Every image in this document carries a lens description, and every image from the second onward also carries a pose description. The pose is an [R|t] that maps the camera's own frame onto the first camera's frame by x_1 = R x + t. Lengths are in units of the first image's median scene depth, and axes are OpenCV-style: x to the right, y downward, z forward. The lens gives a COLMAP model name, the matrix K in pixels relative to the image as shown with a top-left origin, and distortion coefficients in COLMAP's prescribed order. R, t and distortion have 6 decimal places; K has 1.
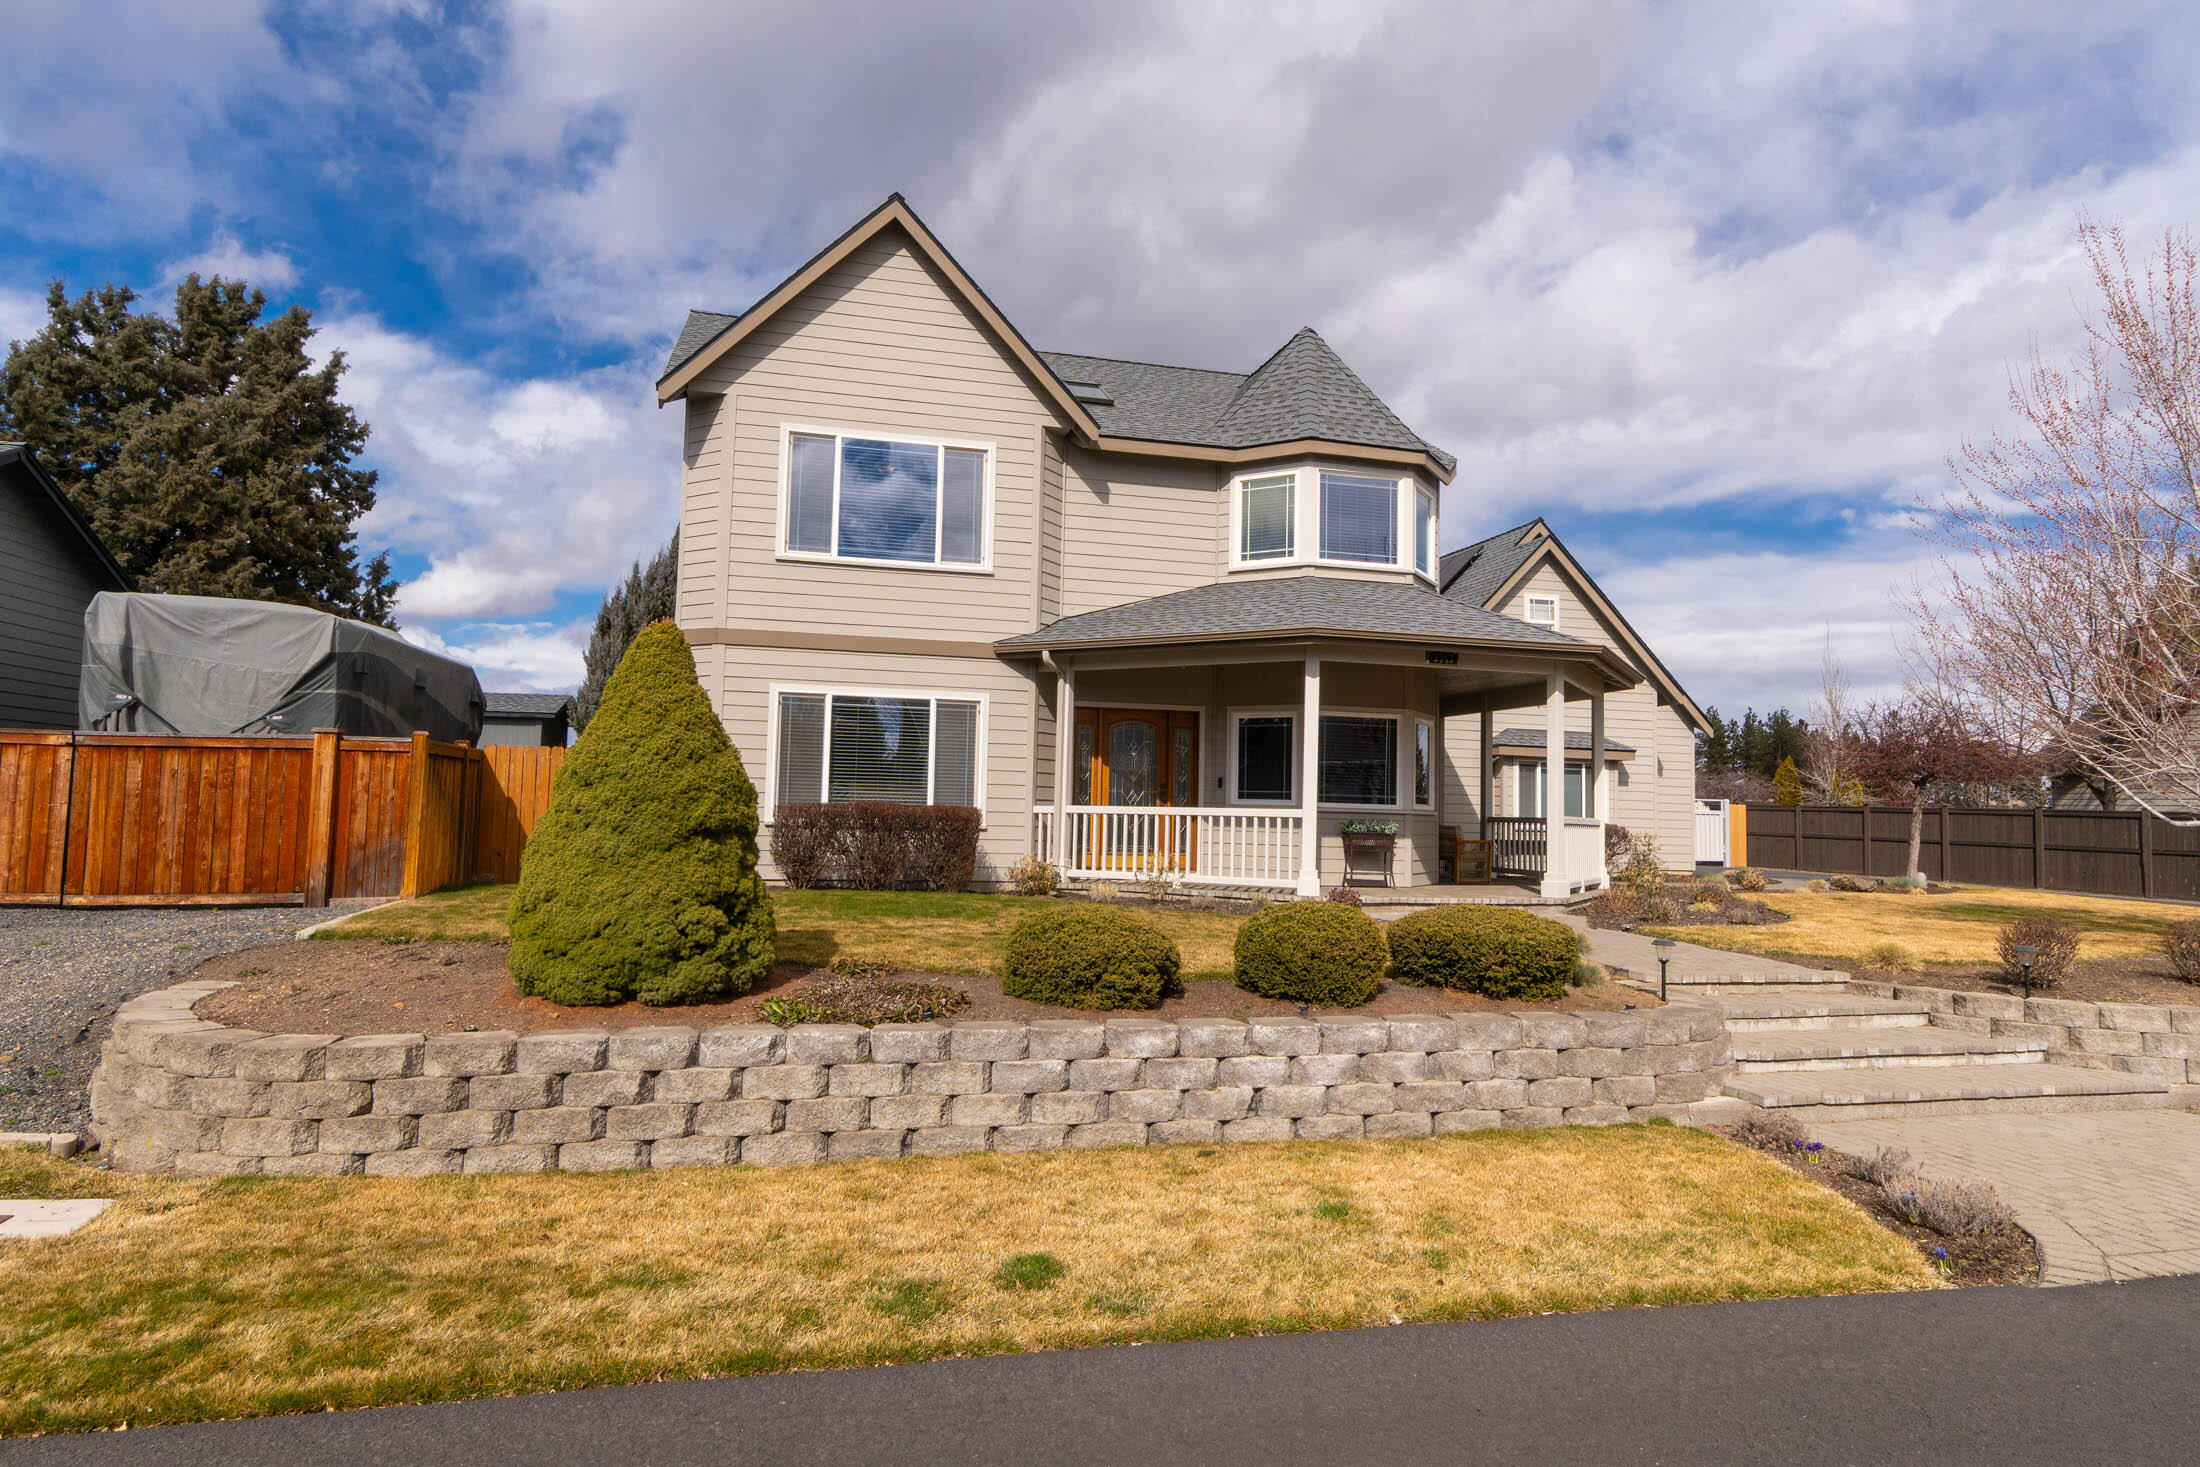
lens RADIAL K [[1249.1, 0, 1100.0], [0, 1249.1, 733.5], [0, 0, 1]] dist [0.002487, 0.001012]
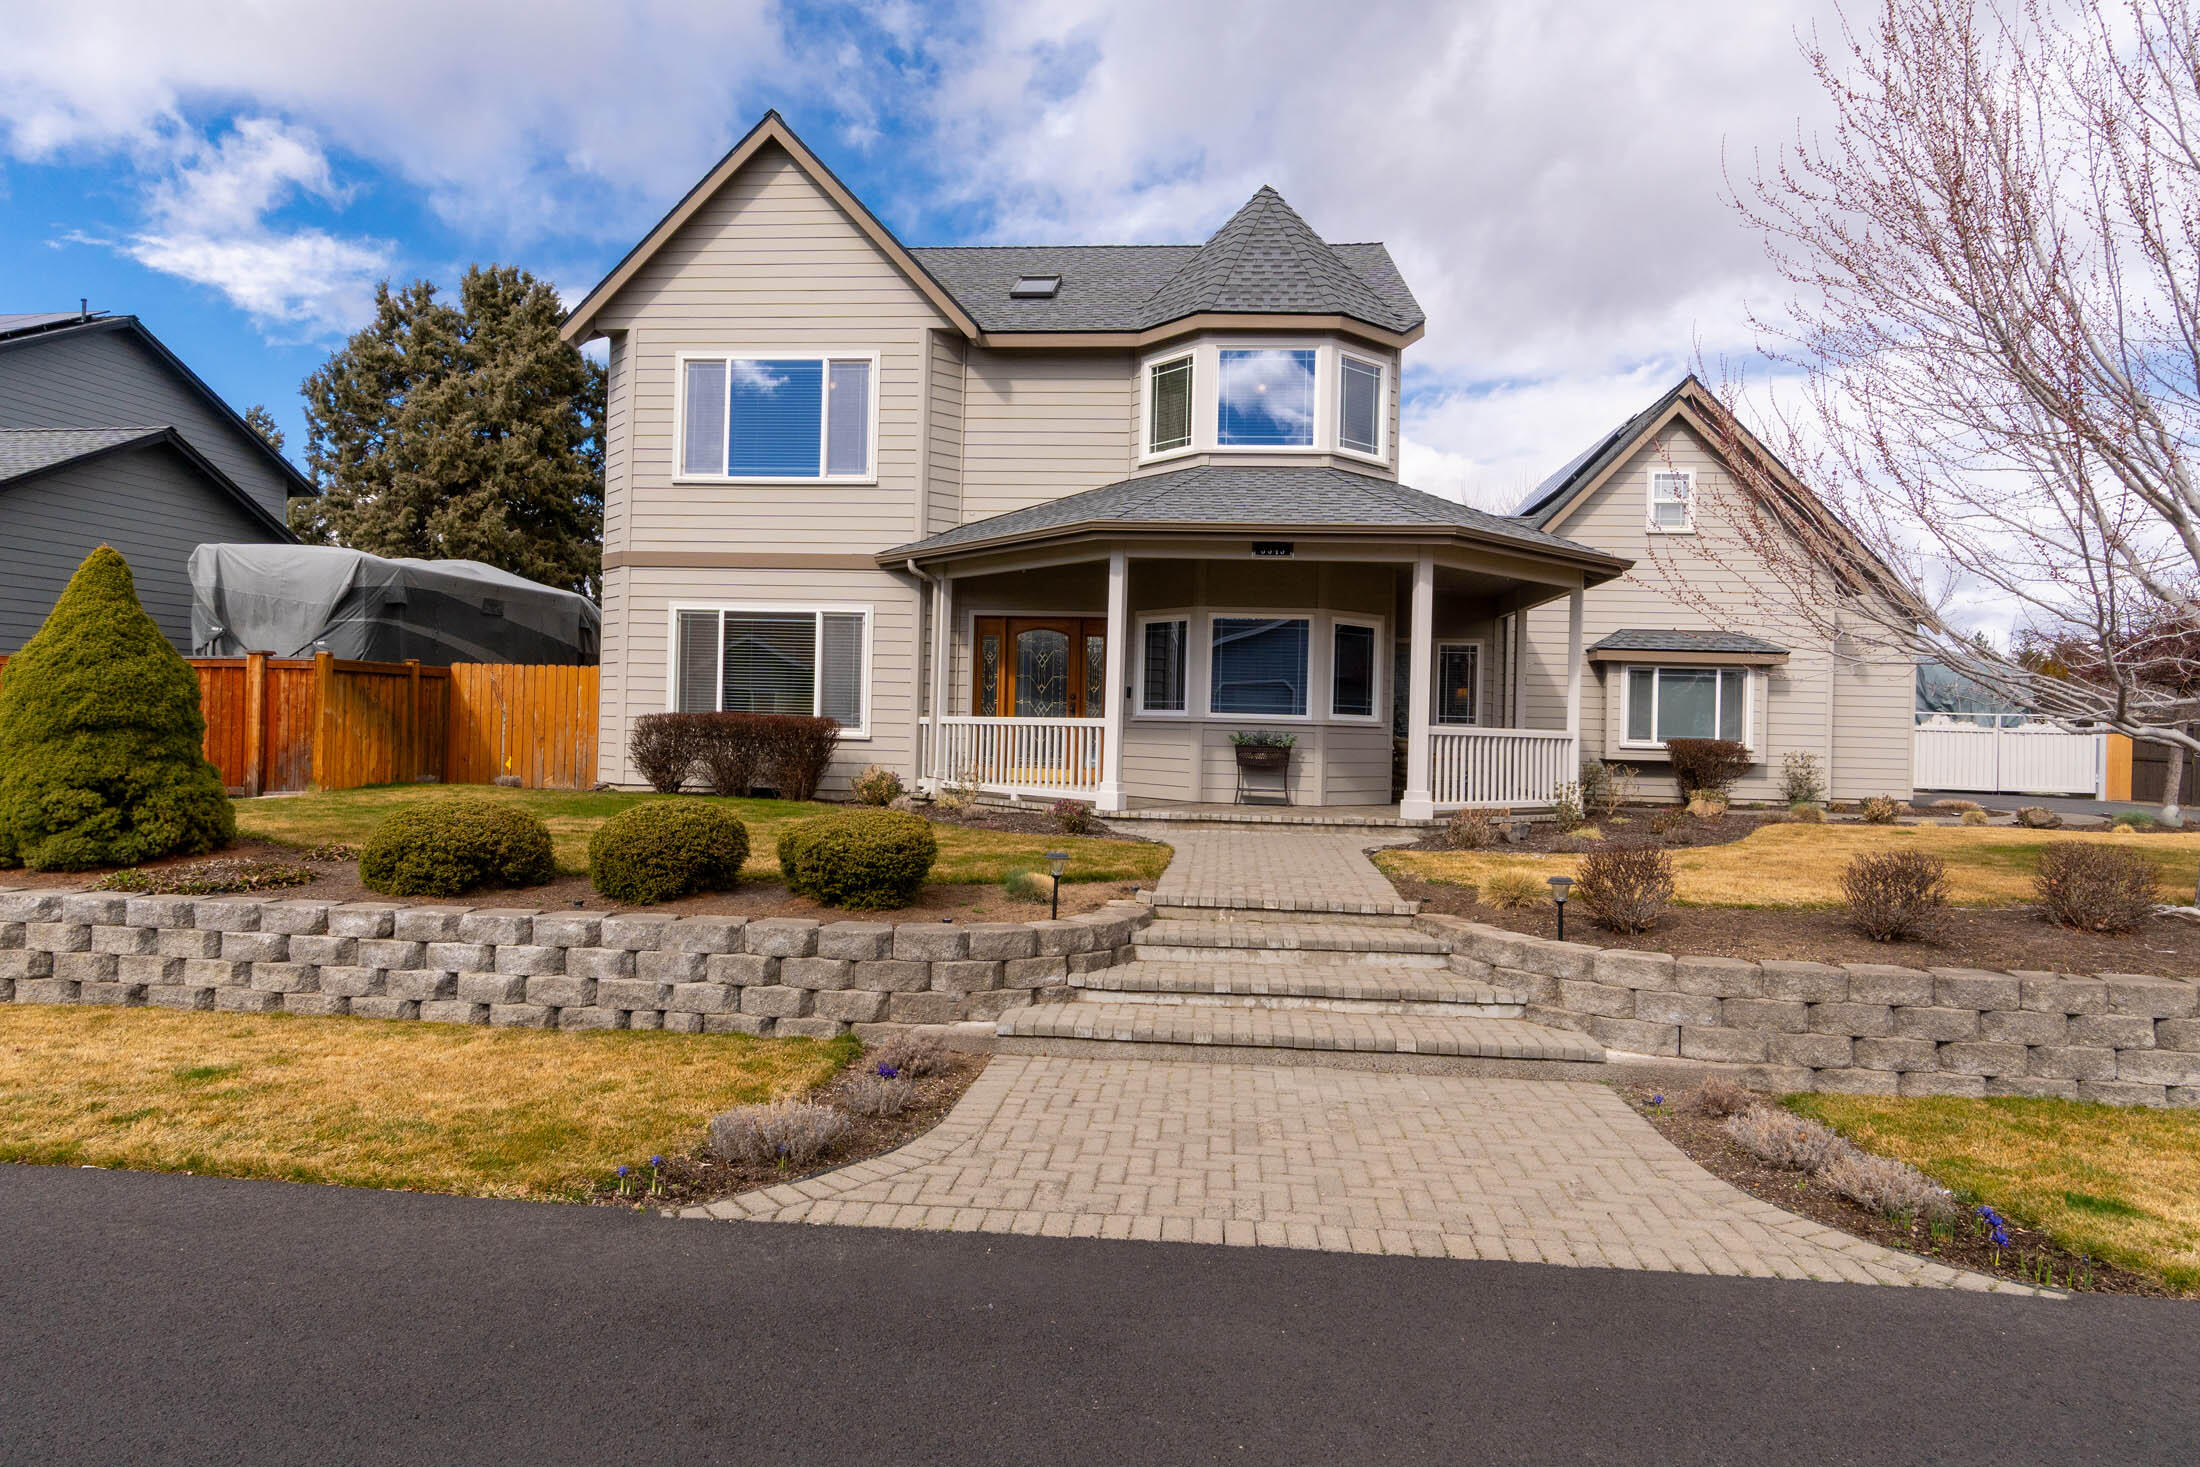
lens RADIAL K [[1290.6, 0, 1108.5], [0, 1290.6, 728.7], [0, 0, 1]] dist [-0.005546, 0.003307]
pose [[0.945076, 0.000619, -0.326850, 0.429172], [0.018441, 0.998304, 0.055212, 0.013881], [0.326330, -0.058207, 0.943462, 0.077235]]
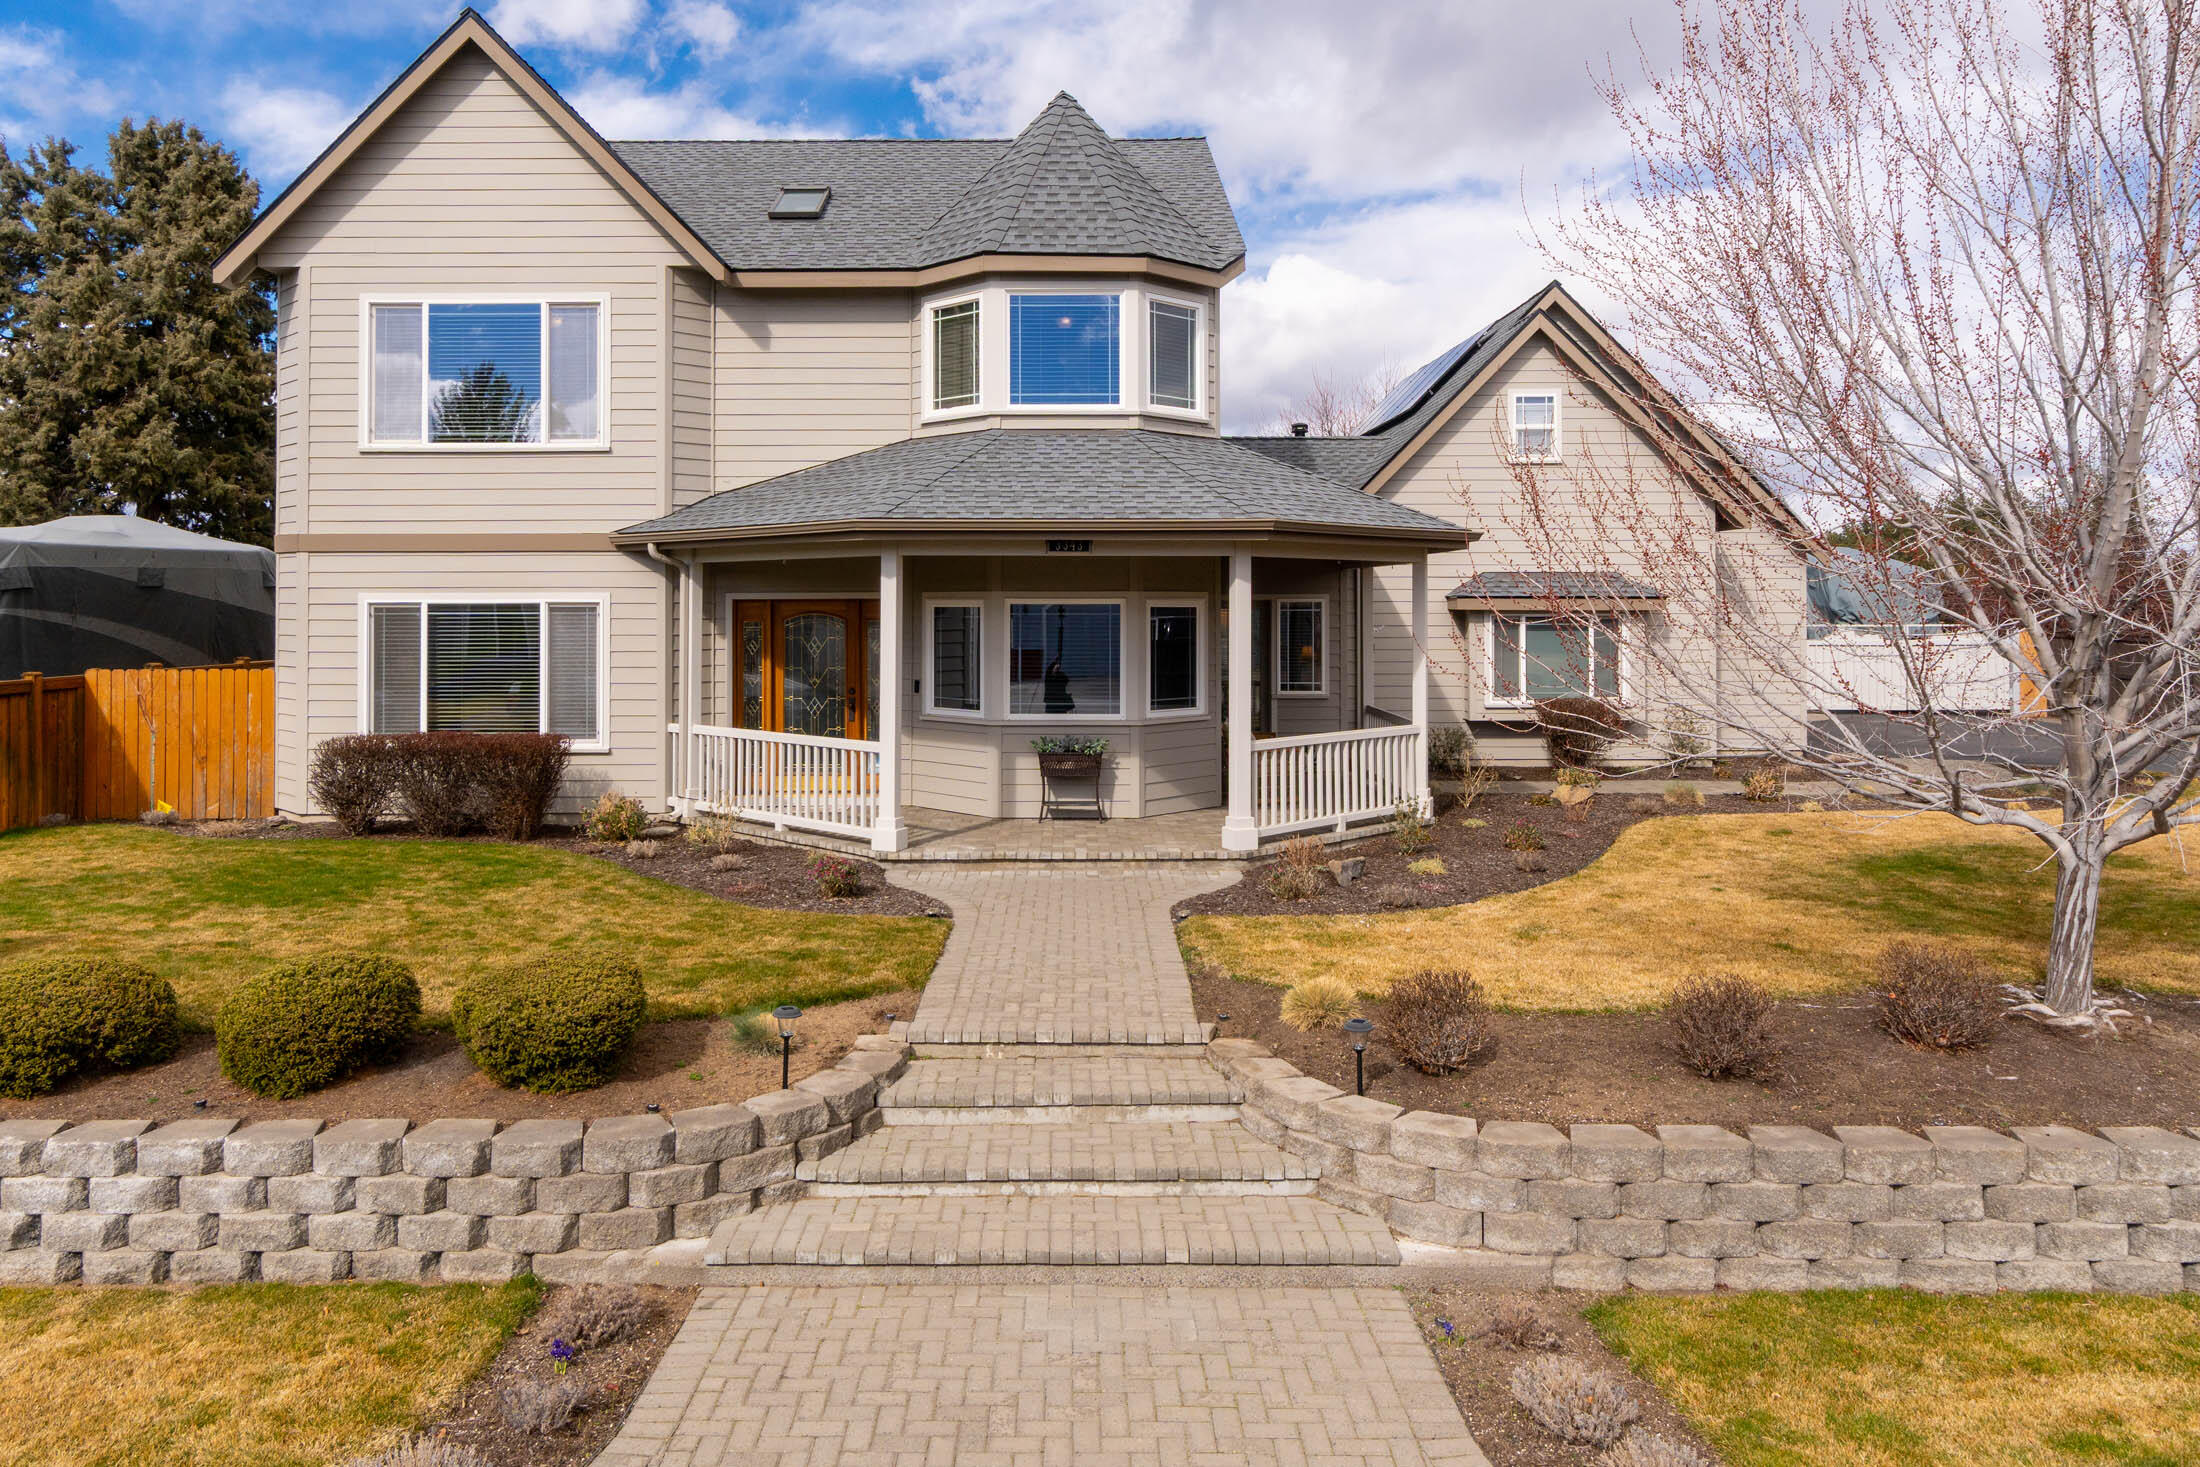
lens RADIAL K [[1504.8, 0, 1068.5], [0, 1504.8, 597.7], [0, 0, 1]] dist [0.003853, 0.000821]
pose [[0.969009, -0.024619, -0.245797, 0.464205], [0.038746, 0.997853, 0.052802, -0.070495], [0.243969, -0.060689, 0.967882, 0.087145]]
